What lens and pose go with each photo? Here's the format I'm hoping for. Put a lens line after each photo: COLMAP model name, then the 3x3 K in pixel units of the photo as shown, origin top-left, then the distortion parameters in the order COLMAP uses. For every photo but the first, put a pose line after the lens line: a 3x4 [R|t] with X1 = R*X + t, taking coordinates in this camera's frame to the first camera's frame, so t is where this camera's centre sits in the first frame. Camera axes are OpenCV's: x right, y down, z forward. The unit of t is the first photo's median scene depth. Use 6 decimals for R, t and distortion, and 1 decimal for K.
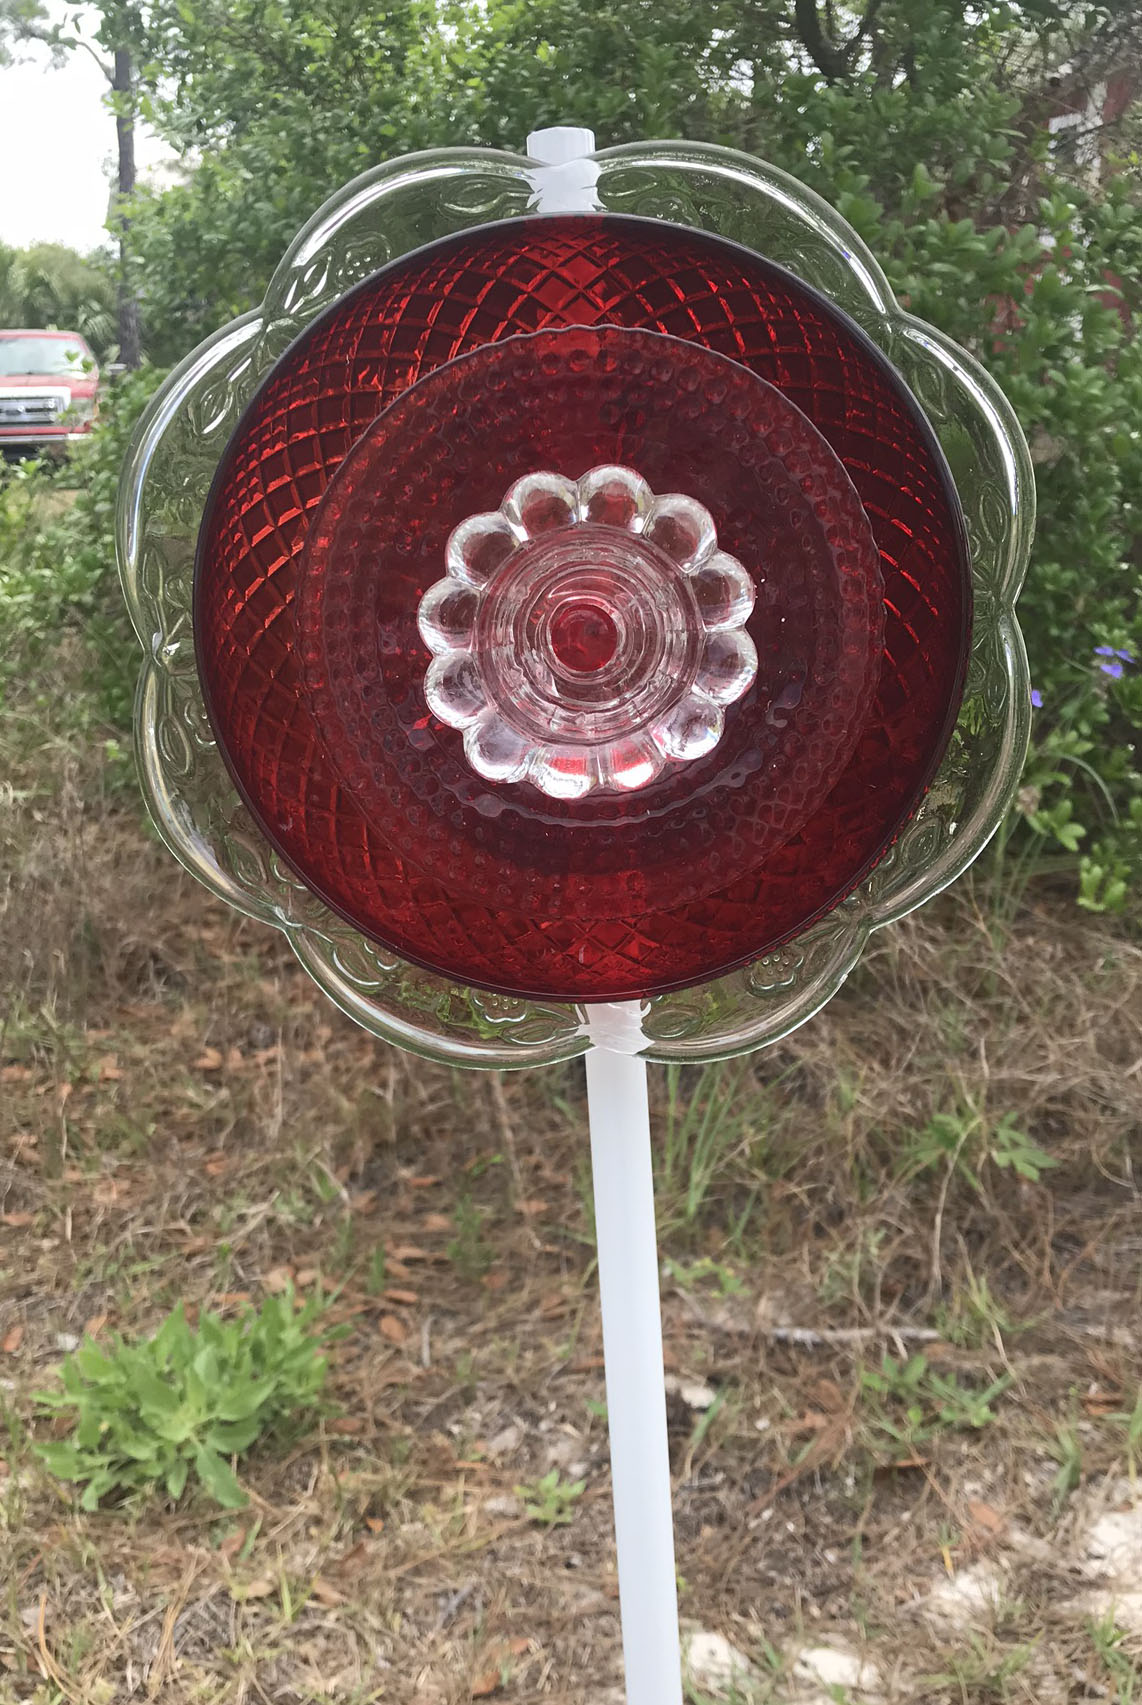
lens RADIAL K [[1695.2, 0, 603.1], [0, 1695.2, 860.3], [0, 0, 1]] dist [0.009168, 0.000000]
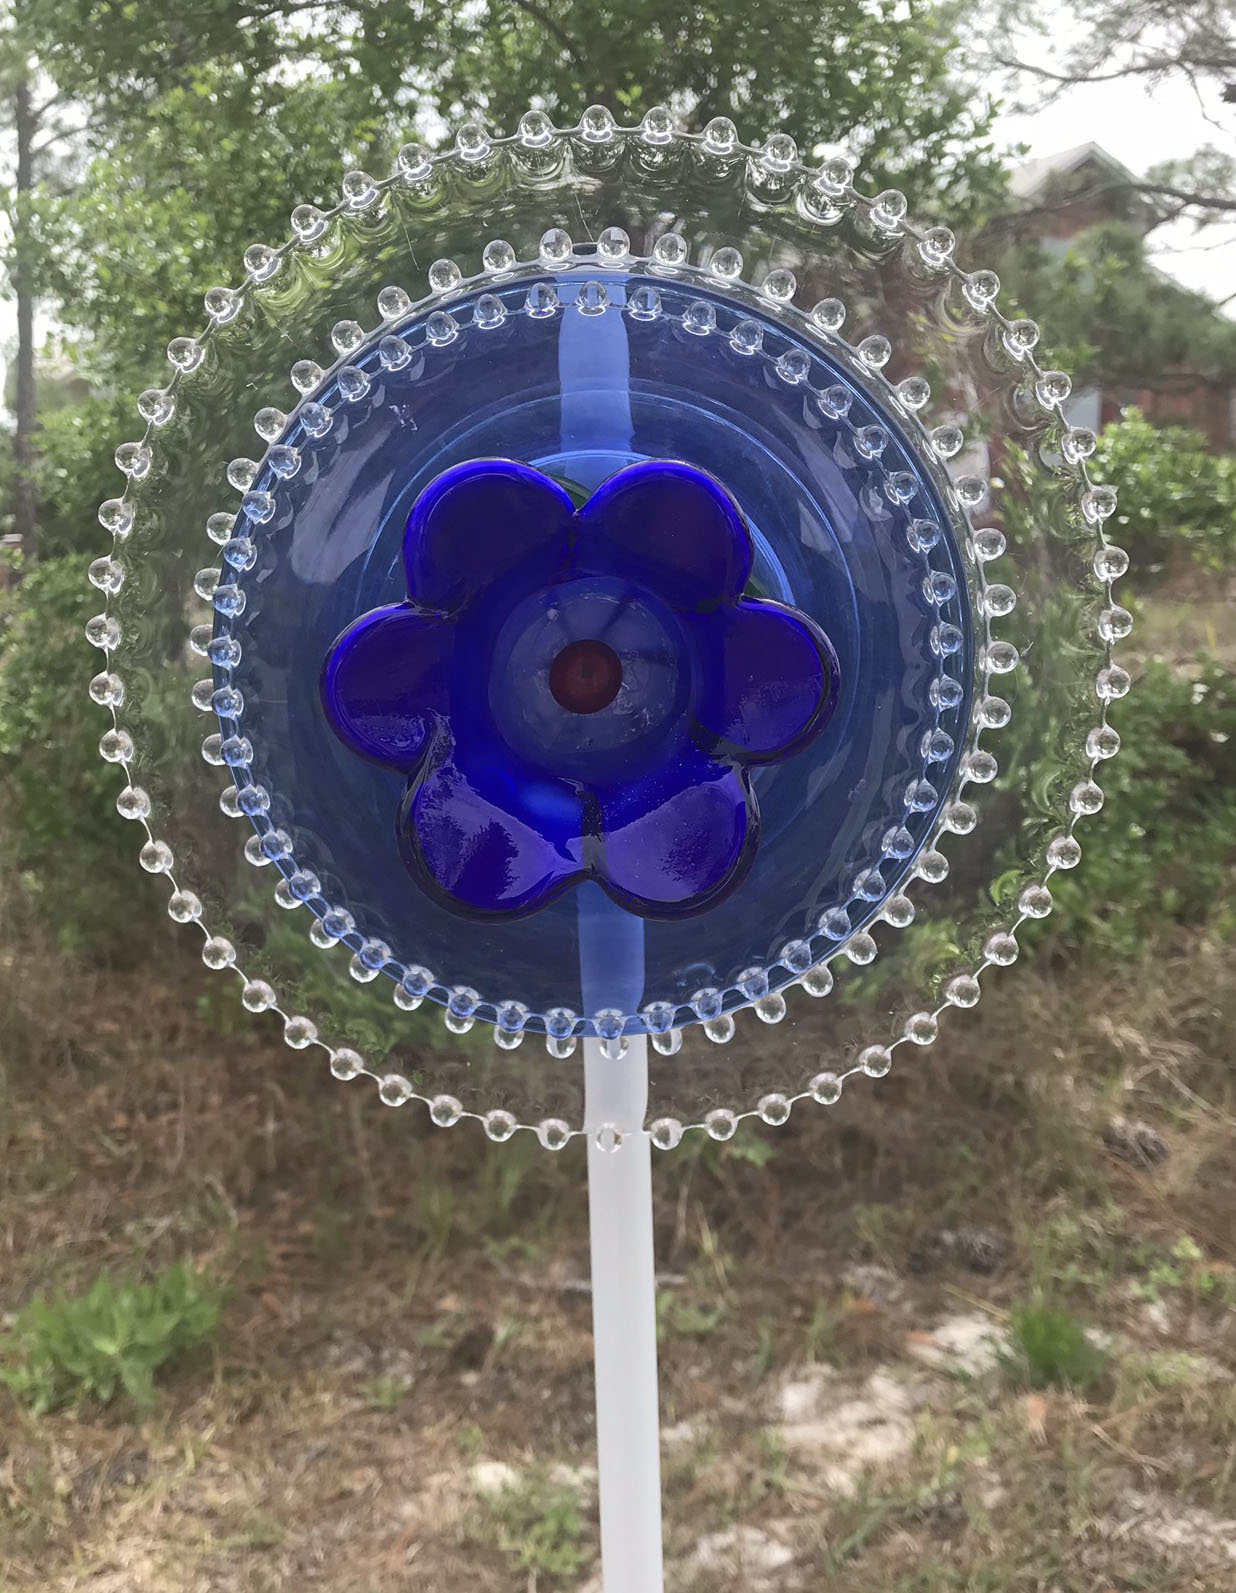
lens RADIAL K [[1629.4, 0, 606.6], [0, 1629.4, 790.9], [0, 0, 1]] dist [-0.007722, 0.000000]
pose [[0.997082, -0.016008, 0.074636, 0.046806], [0.025370, 0.991676, -0.126232, 0.058411], [-0.071994, 0.127758, 0.989189, -0.305732]]
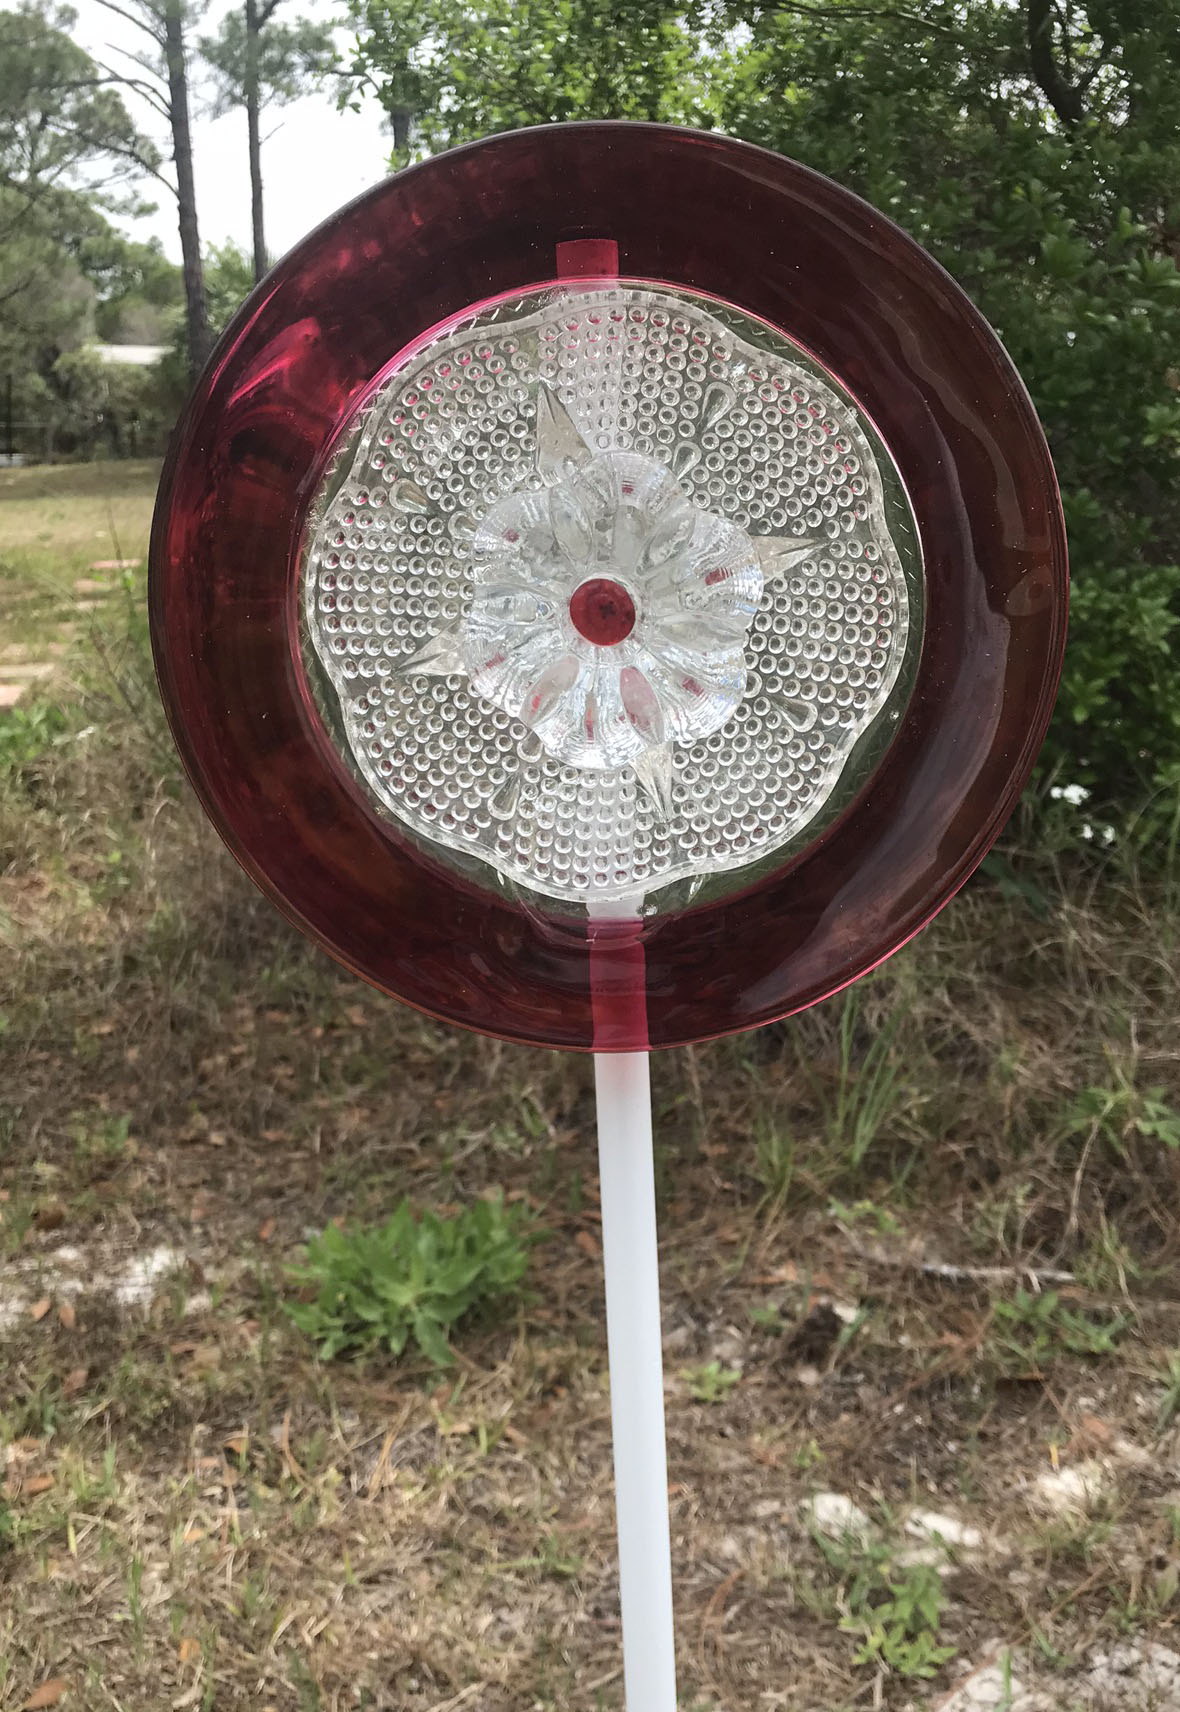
lens RADIAL K [[1666.9, 0, 592.1], [0, 1666.9, 859.0], [0, 0, 1]] dist [0.003313, 0.000000]
pose [[0.988776, 0.036215, -0.144950, 0.035139], [-0.037009, 0.999311, -0.002782, 0.021514], [0.144750, 0.008115, 0.989435, -0.121581]]
